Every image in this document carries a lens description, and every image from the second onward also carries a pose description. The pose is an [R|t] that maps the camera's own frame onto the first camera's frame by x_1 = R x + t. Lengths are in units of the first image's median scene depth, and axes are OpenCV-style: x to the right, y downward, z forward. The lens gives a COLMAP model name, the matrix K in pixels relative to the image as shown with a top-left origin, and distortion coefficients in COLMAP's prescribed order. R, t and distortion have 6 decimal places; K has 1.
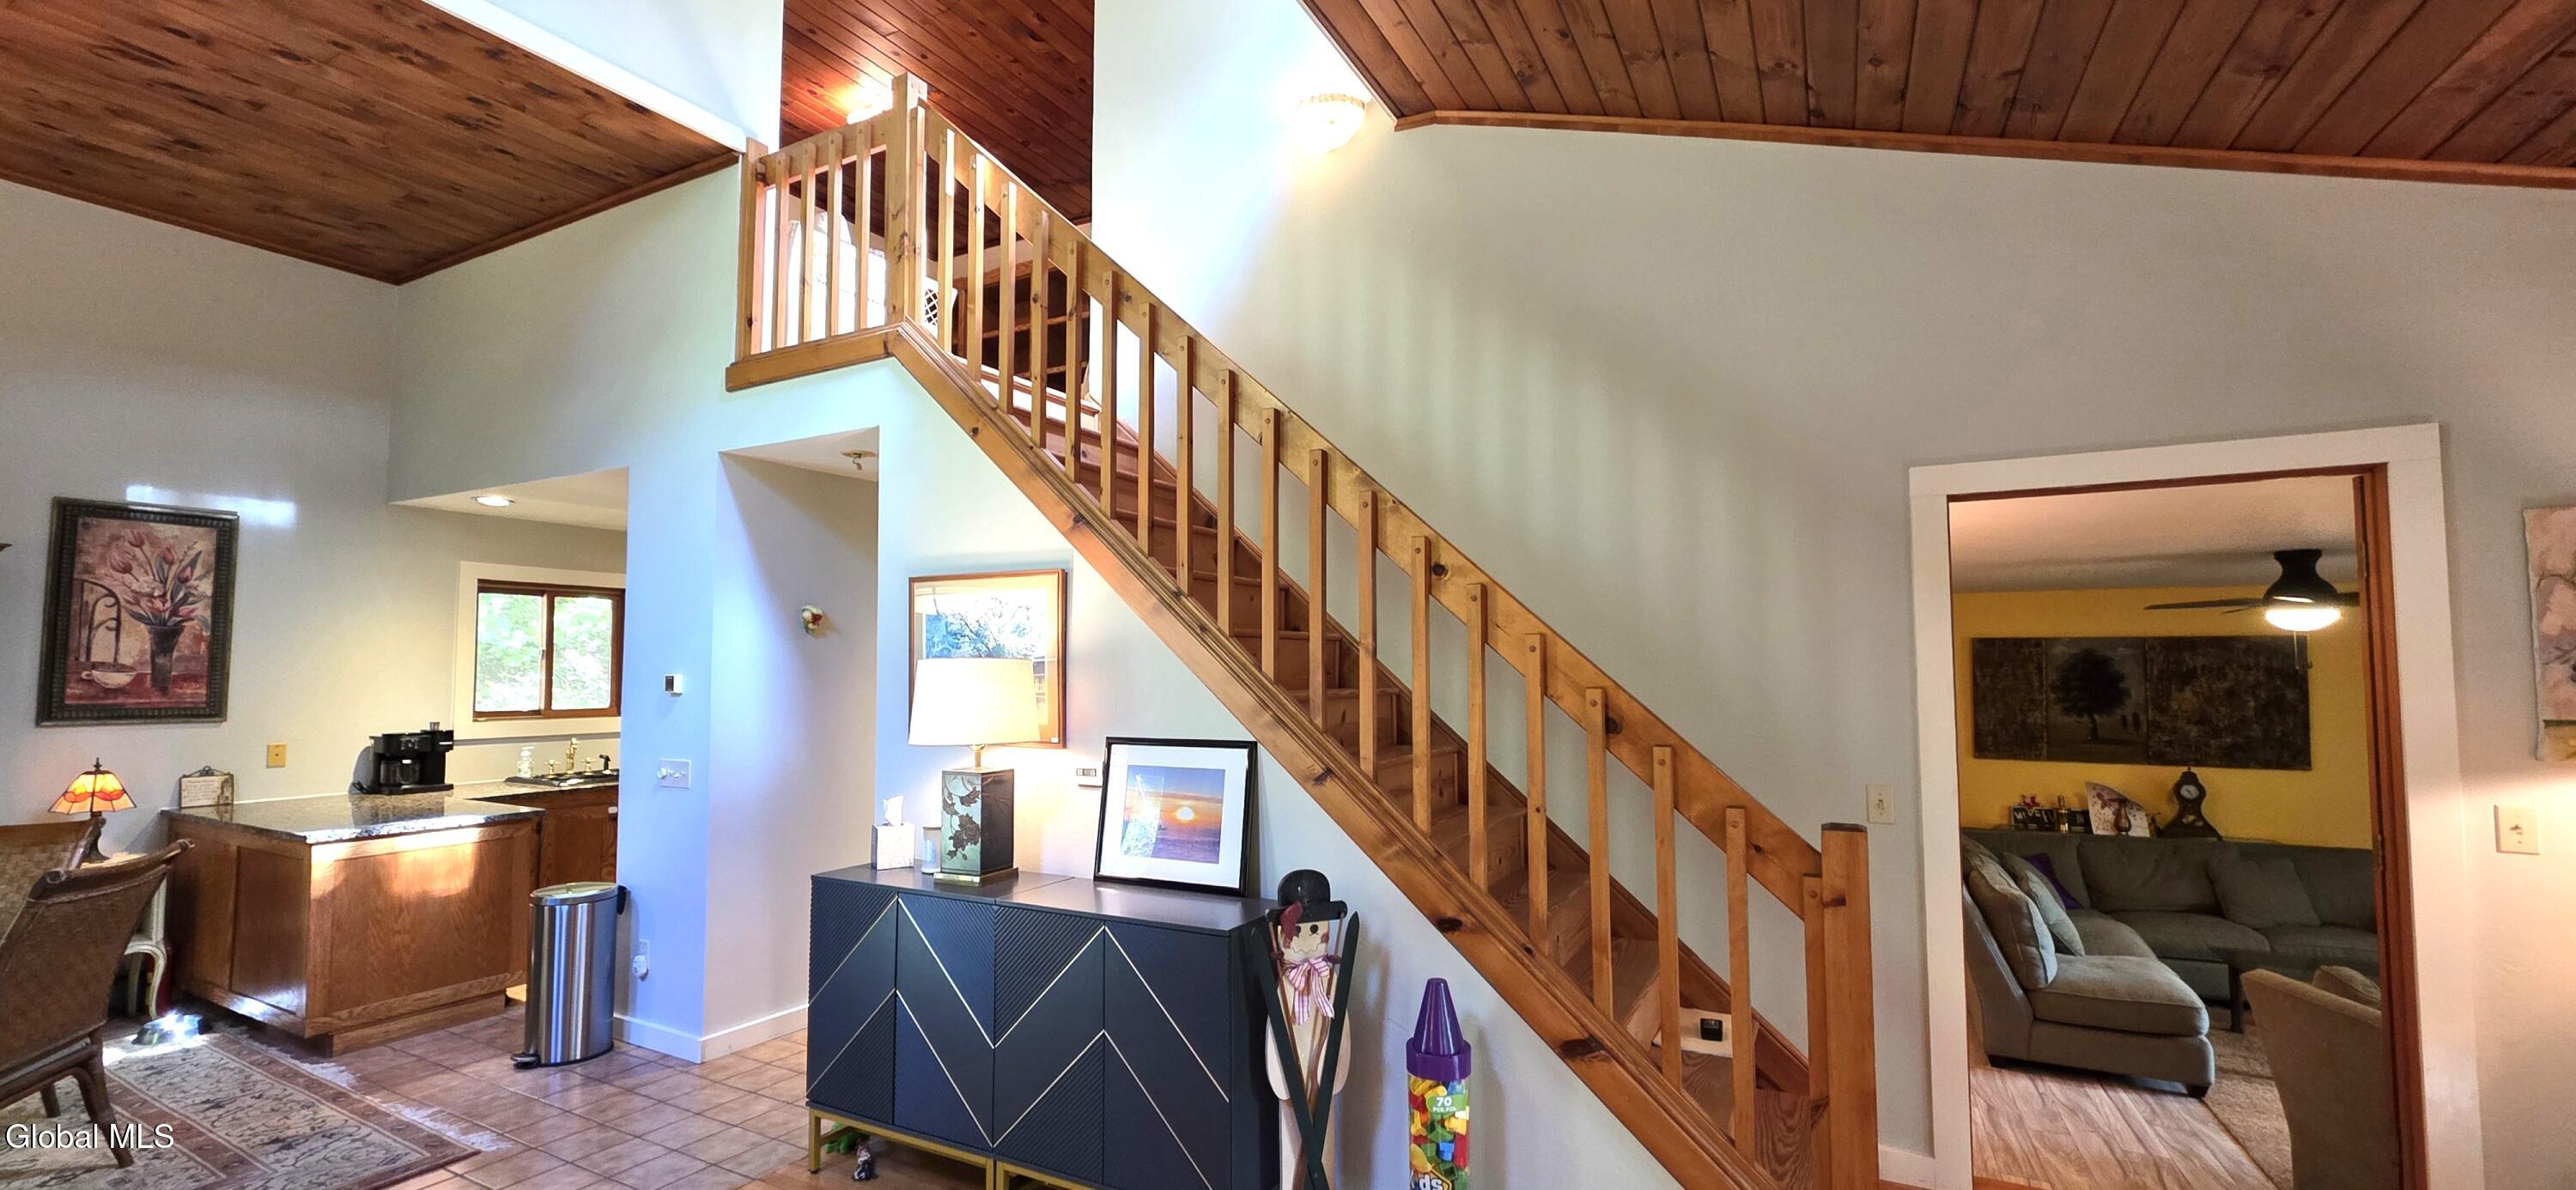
lens RADIAL K [[1023.4, 0, 1277.4], [0, 1023.4, 622.5], [0, 0, 1]] dist [0.002635, -0.001730]
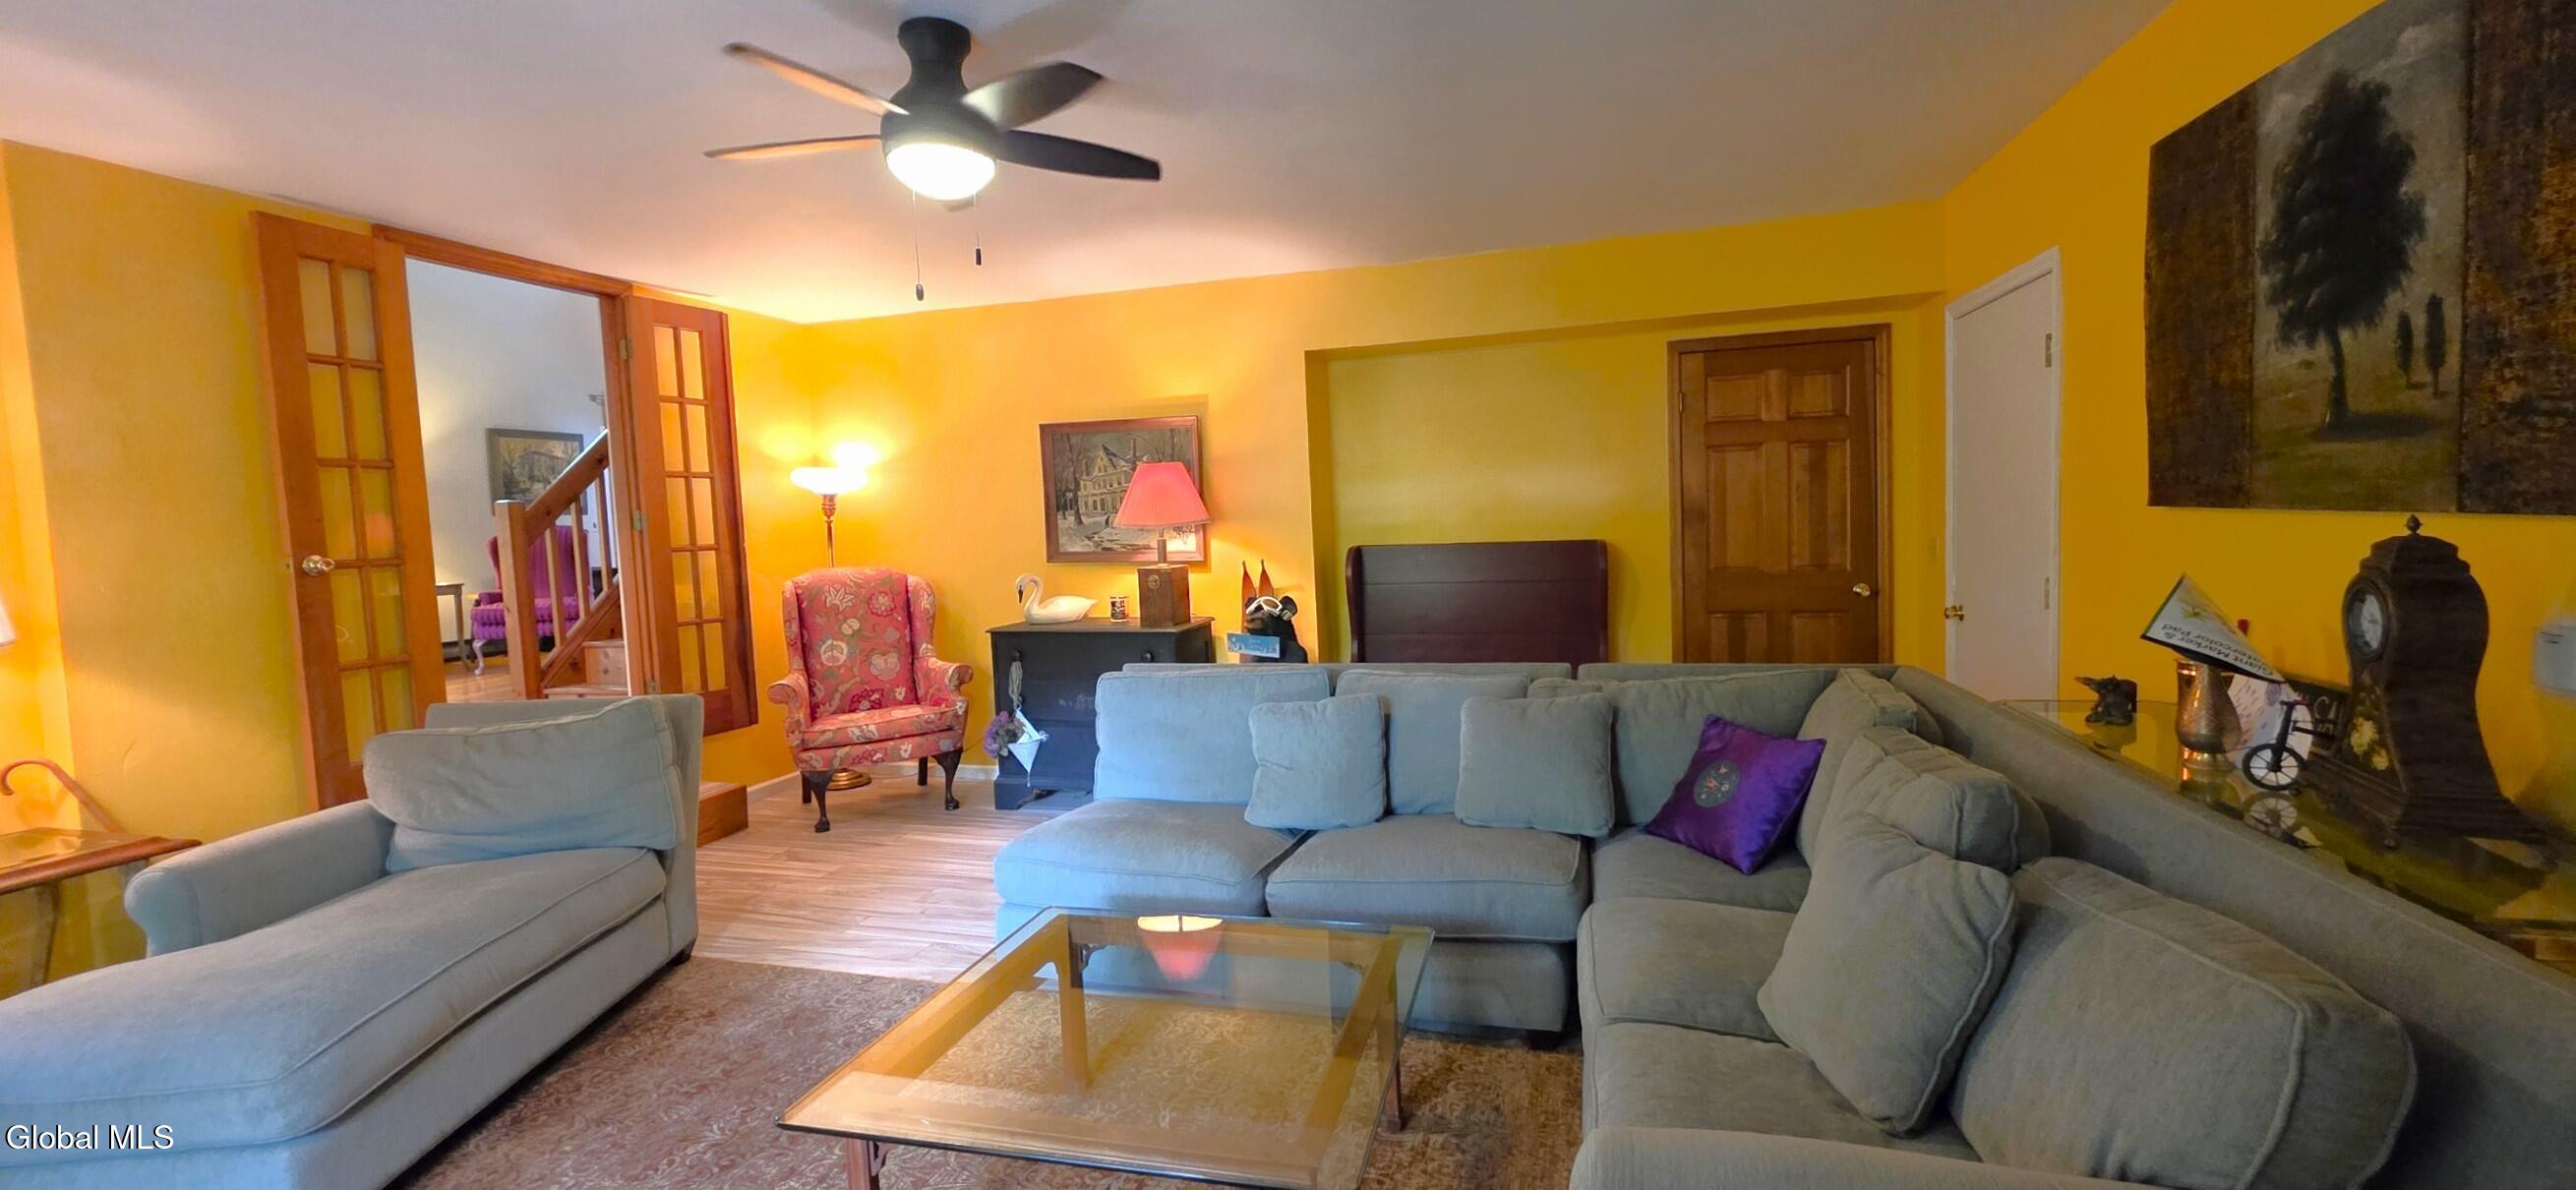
lens RADIAL K [[1050.4, 0, 1288.0], [0, 1050.4, 595.0], [0, 0, 1]] dist [-0.001451, -0.000199]
pose [[0.219081, 0.063987, -0.973606, 1.594288], [0.085663, 0.992733, 0.084520, 0.177651], [0.971939, -0.101919, 0.212008, 1.069647]]
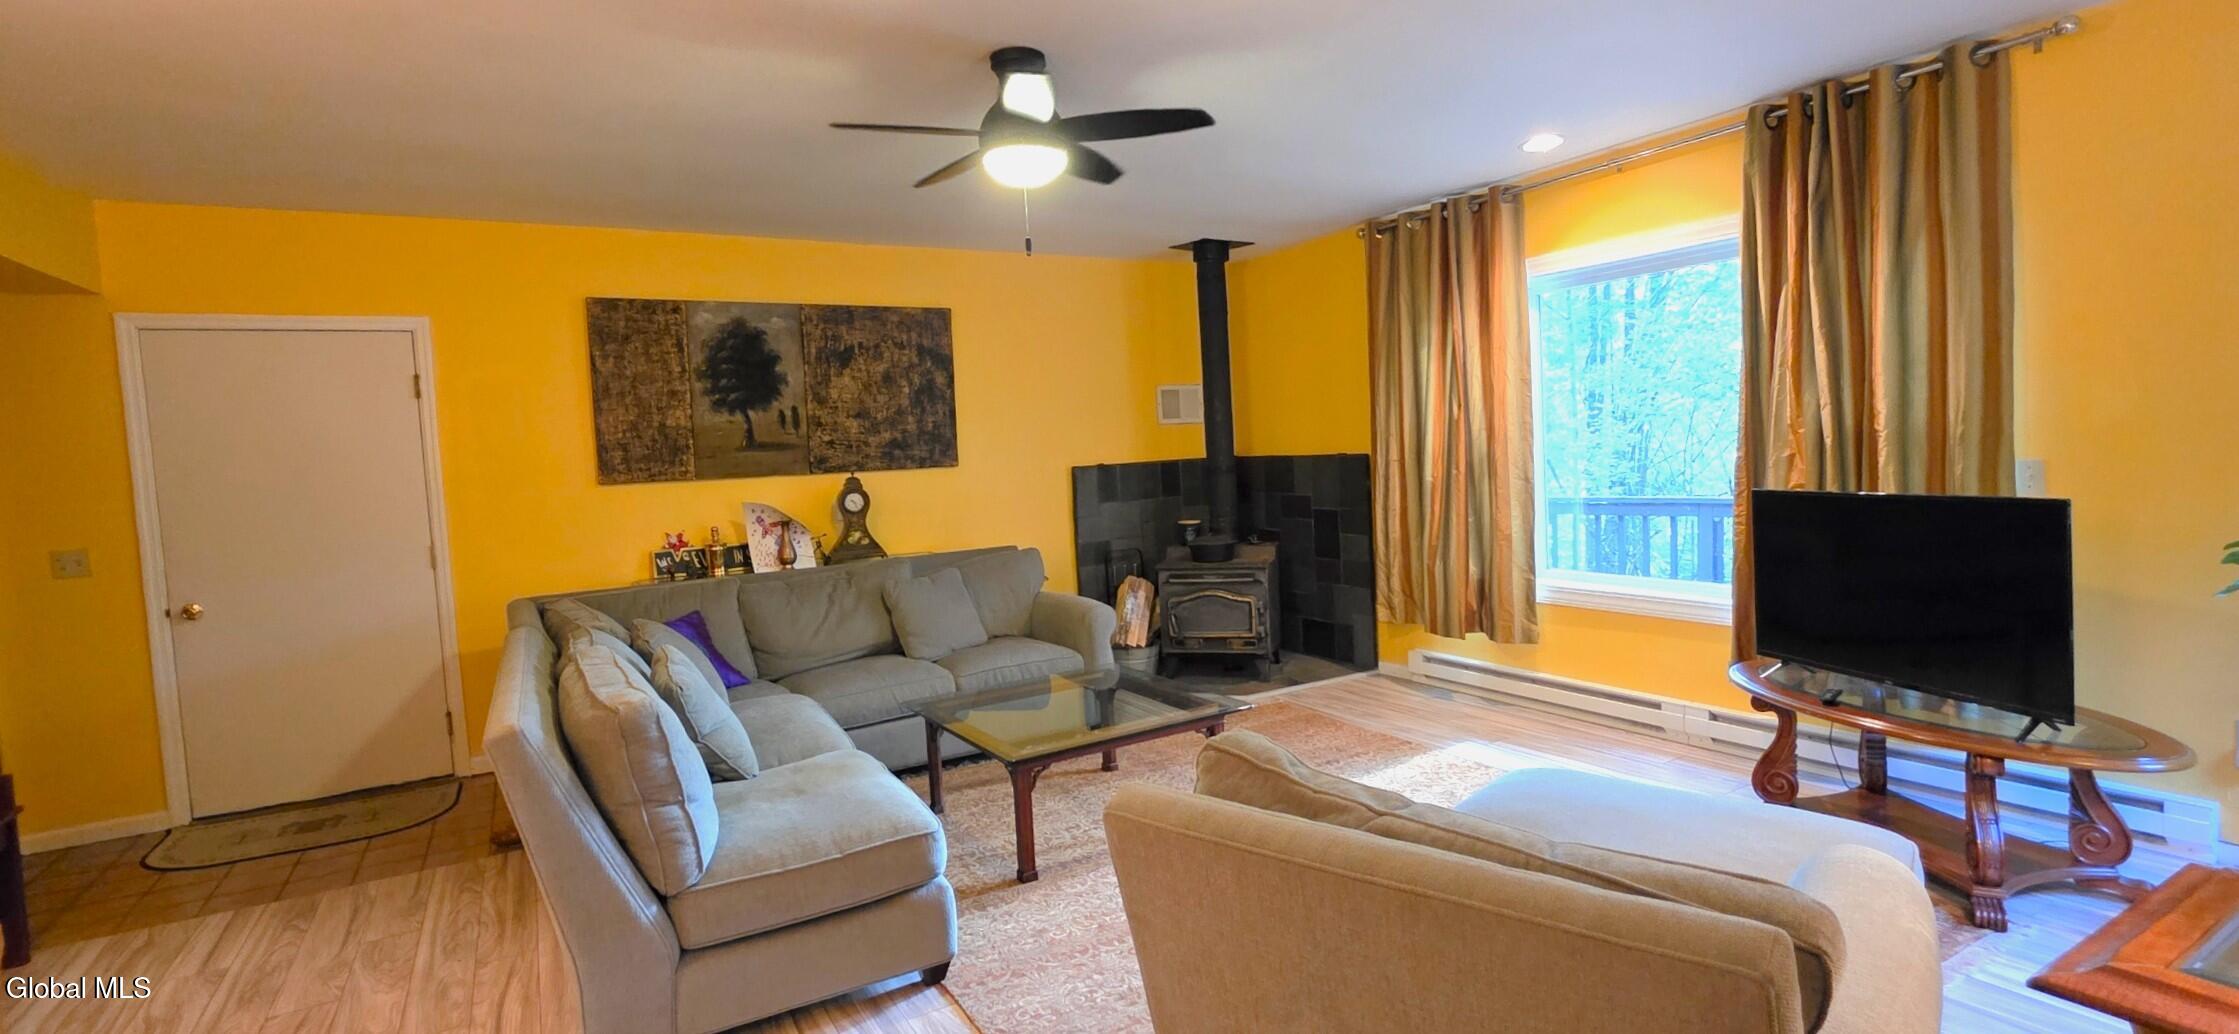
lens RADIAL K [[1026.0, 0, 1111.1], [0, 1026.0, 505.9], [0, 0, 1]] dist [-0.001871, -0.000415]
pose [[0.521324, -0.078347, 0.849755, 0.497089], [0.010073, 0.996272, 0.085676, 0.154808], [-0.853299, -0.036105, 0.520170, 0.645034]]
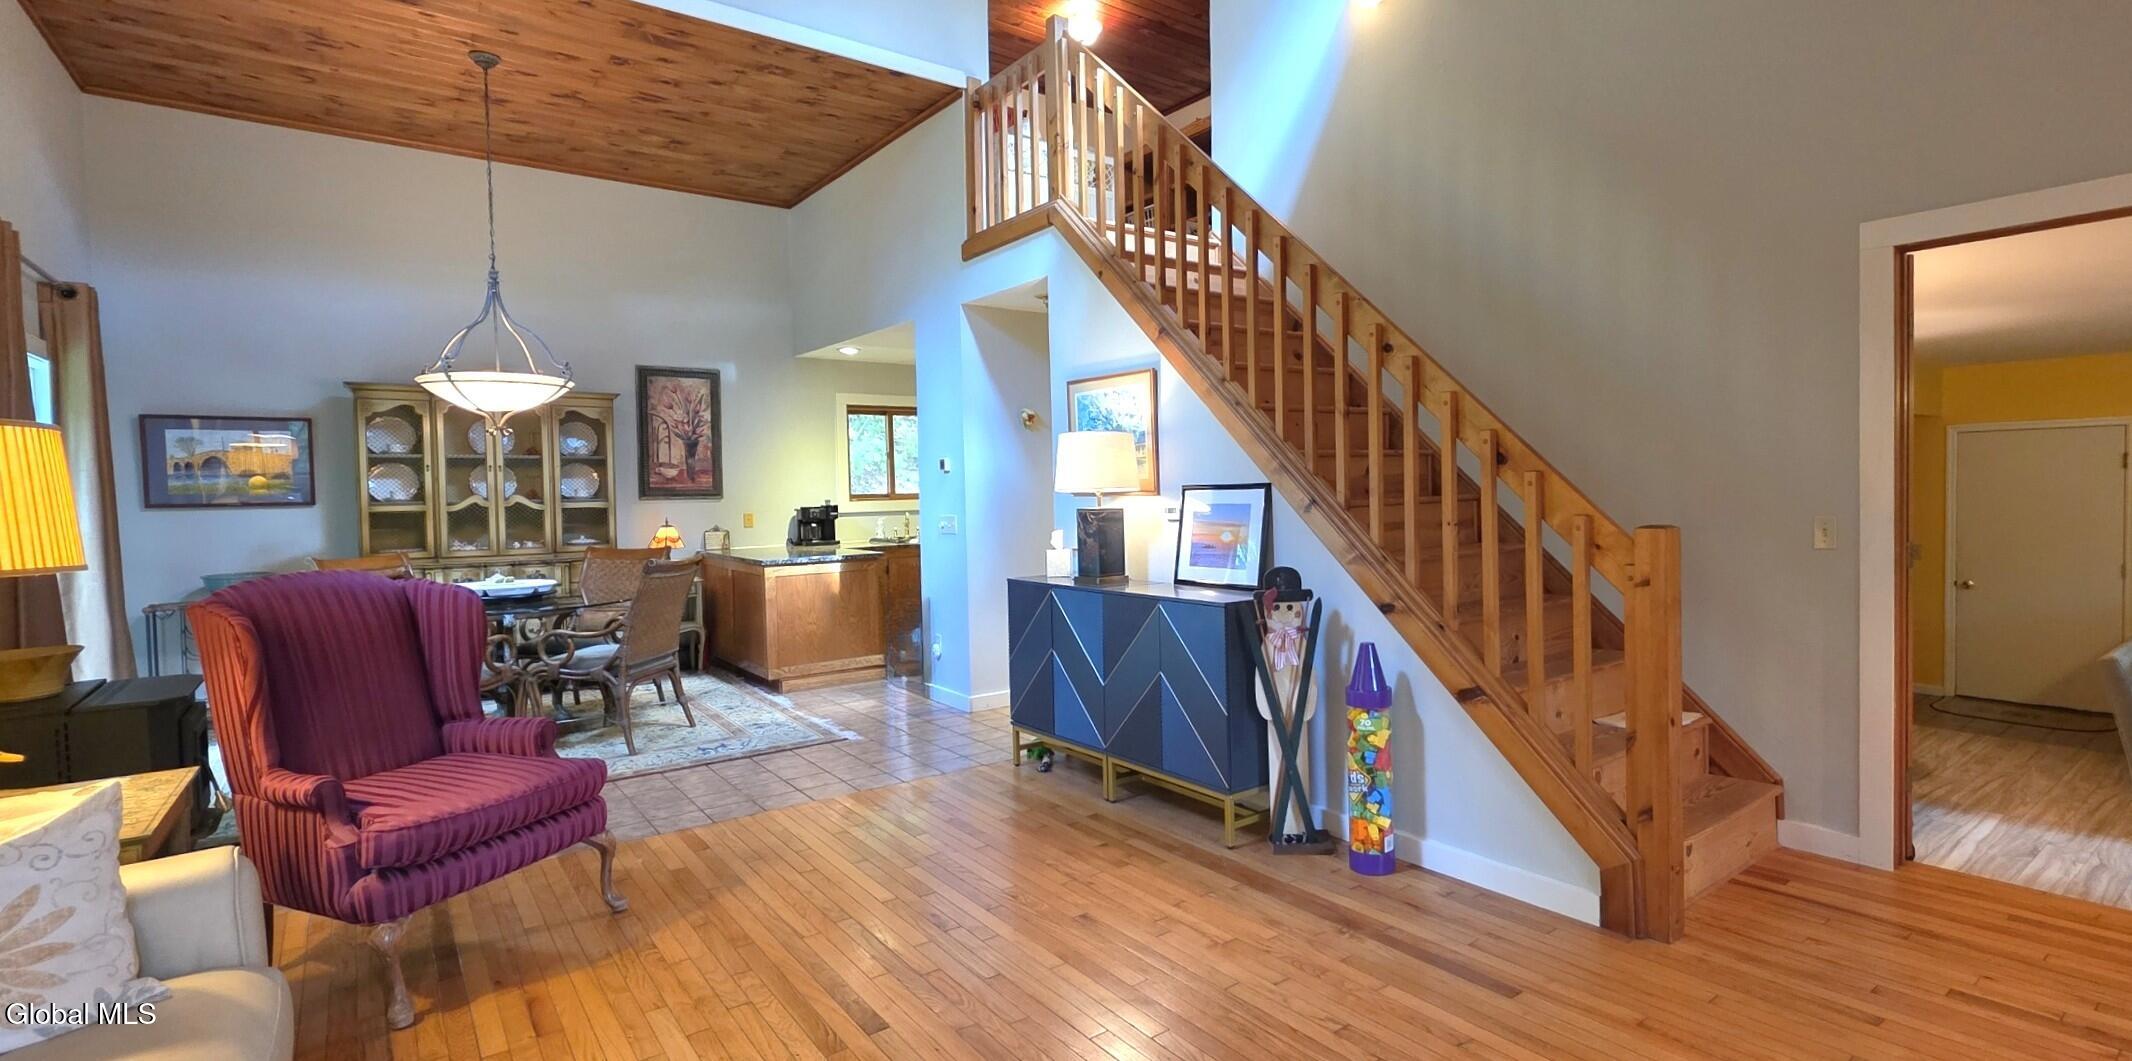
lens RADIAL K [[972.8, 0, 1145.6], [0, 972.8, 523.6], [0, 0, 1]] dist [-0.002237, -0.000122]
pose [[0.921075, -0.001088, -0.389383, 0.213116], [0.036629, 0.995804, 0.083862, 0.034282], [0.387658, -0.091506, 0.917250, -0.176533]]
